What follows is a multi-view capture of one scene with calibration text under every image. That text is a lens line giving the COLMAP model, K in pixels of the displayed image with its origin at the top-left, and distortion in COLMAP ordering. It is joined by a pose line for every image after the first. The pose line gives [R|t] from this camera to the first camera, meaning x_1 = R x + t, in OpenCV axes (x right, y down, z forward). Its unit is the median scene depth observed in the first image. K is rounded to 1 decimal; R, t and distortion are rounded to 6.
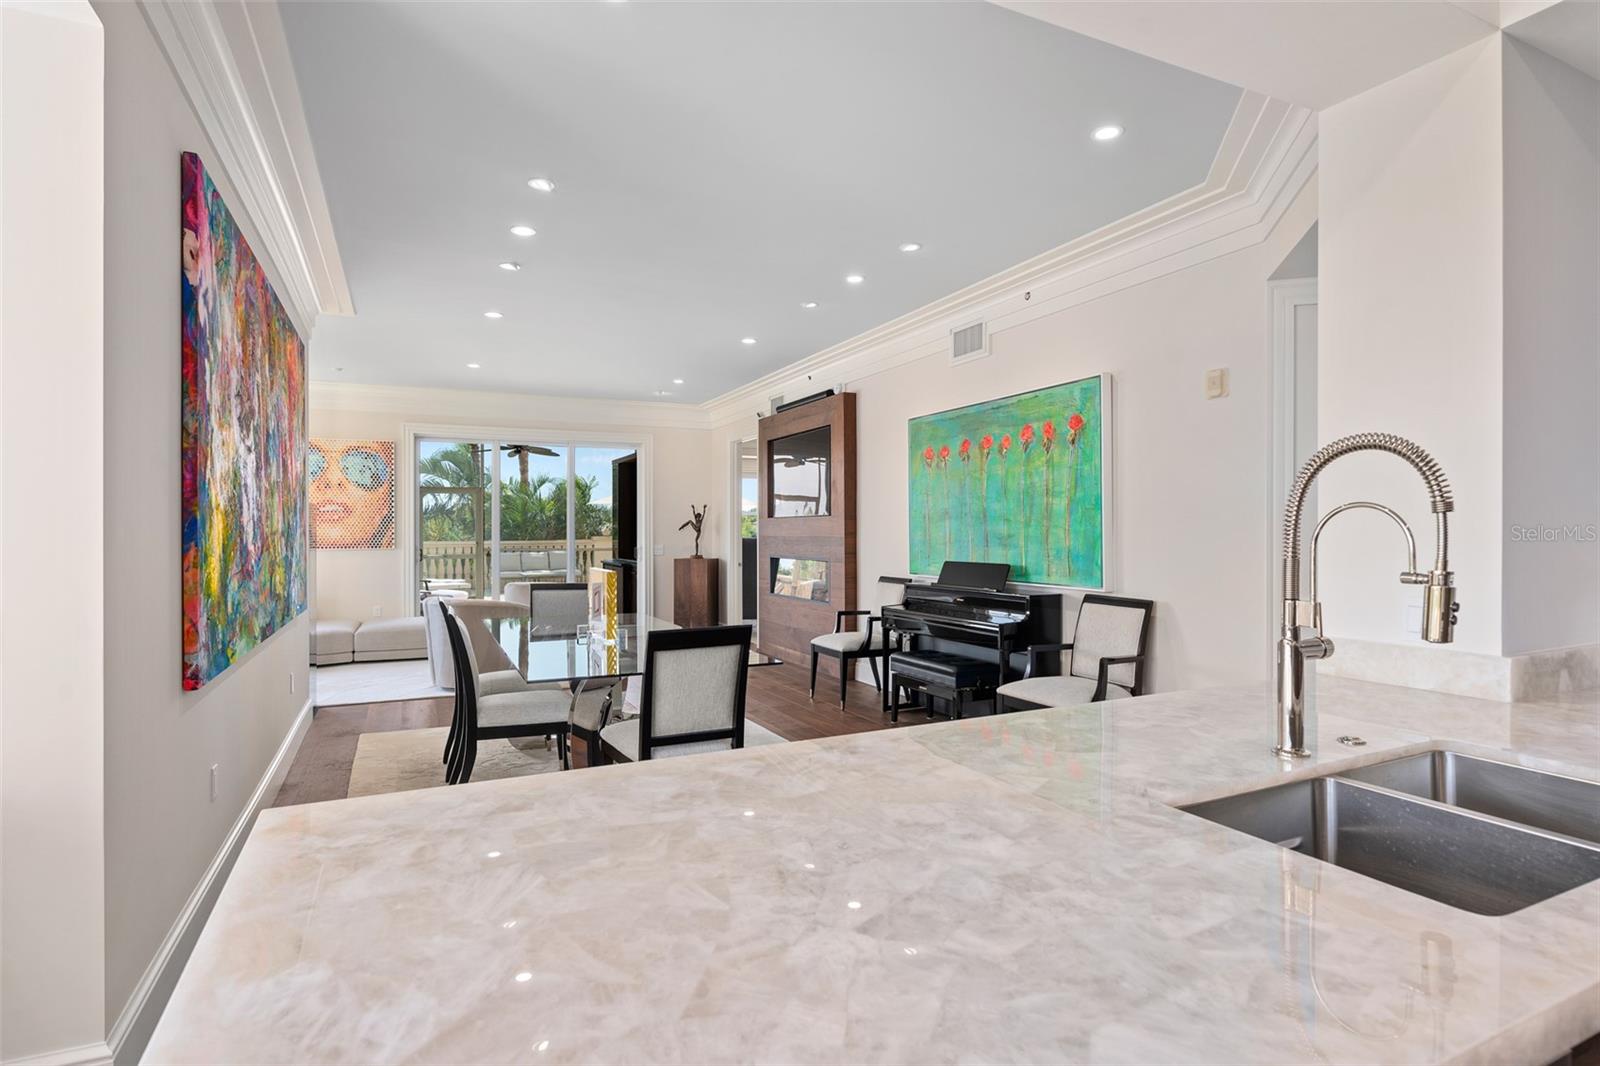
lens RADIAL K [[828.3, 0, 805.2], [0, 828.3, 532.2], [0, 0, 1]] dist [-0.003113, 0.000071]
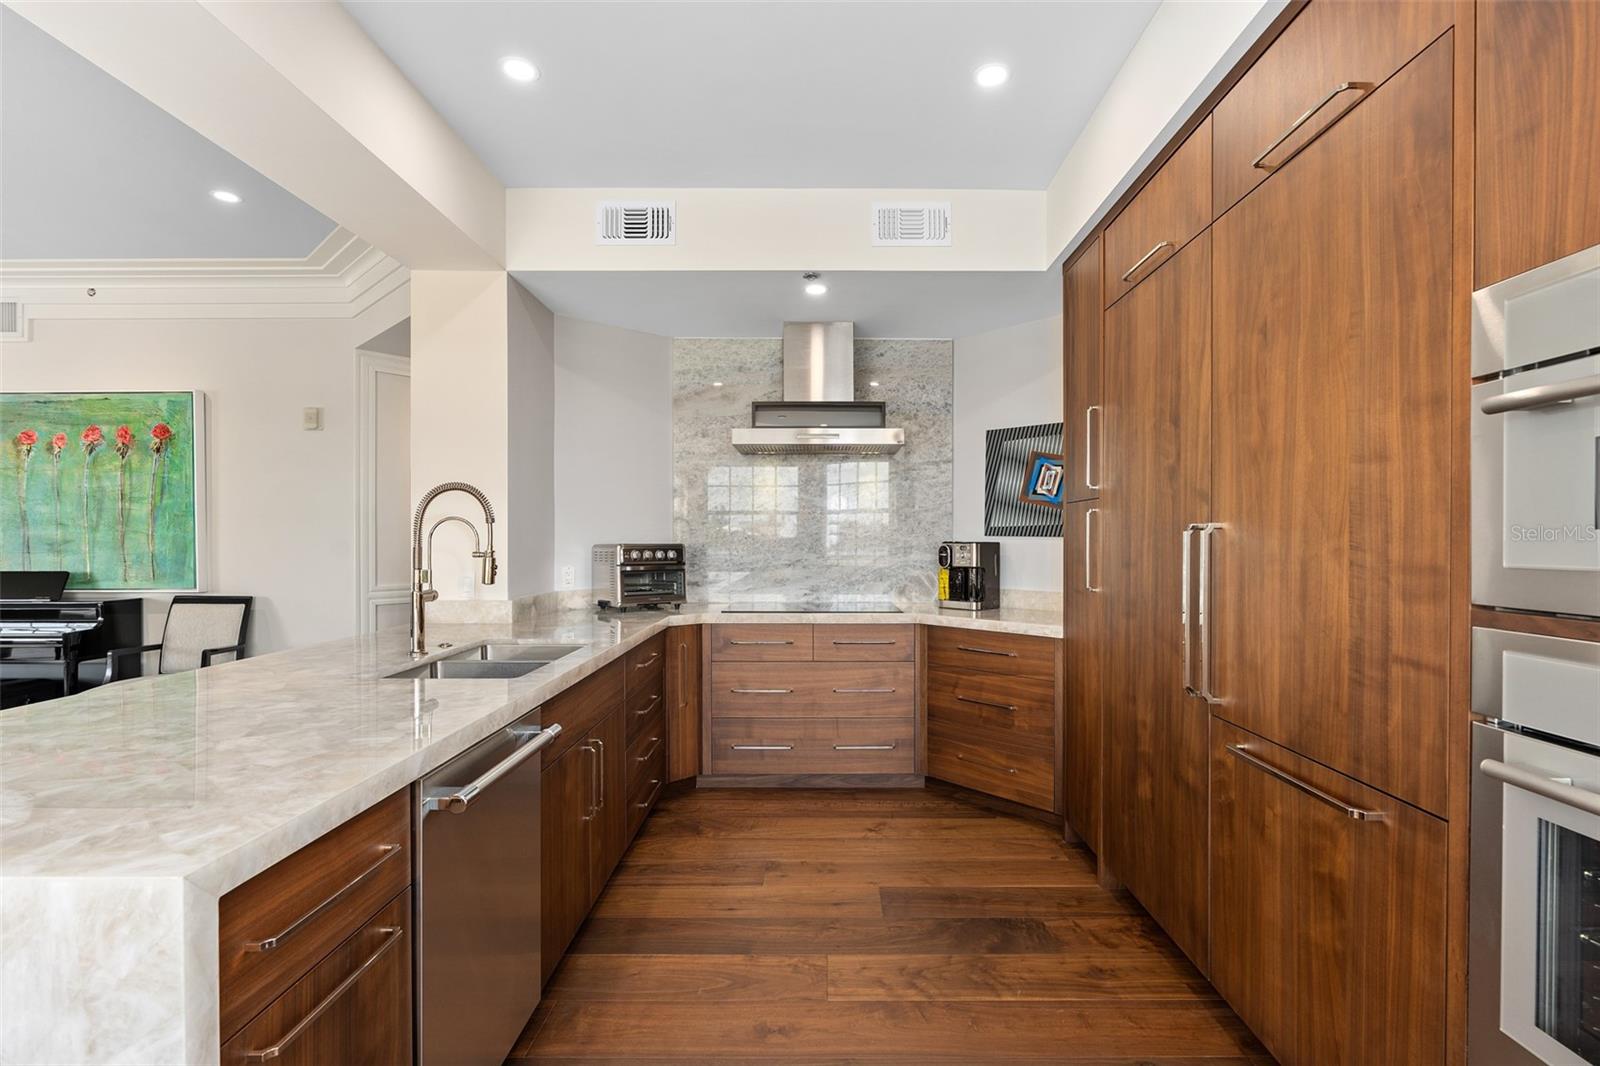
lens RADIAL K [[744.0, 0, 806.7], [0, 744.0, 541.5], [0, 0, 1]] dist [0.002999, 0.000425]
pose [[0.452667, 0.000439, 0.891679, -0.140341], [0.000584, 1.000000, -0.000789, 0.006321], [-0.891679, 0.000878, 0.452667, -0.145981]]
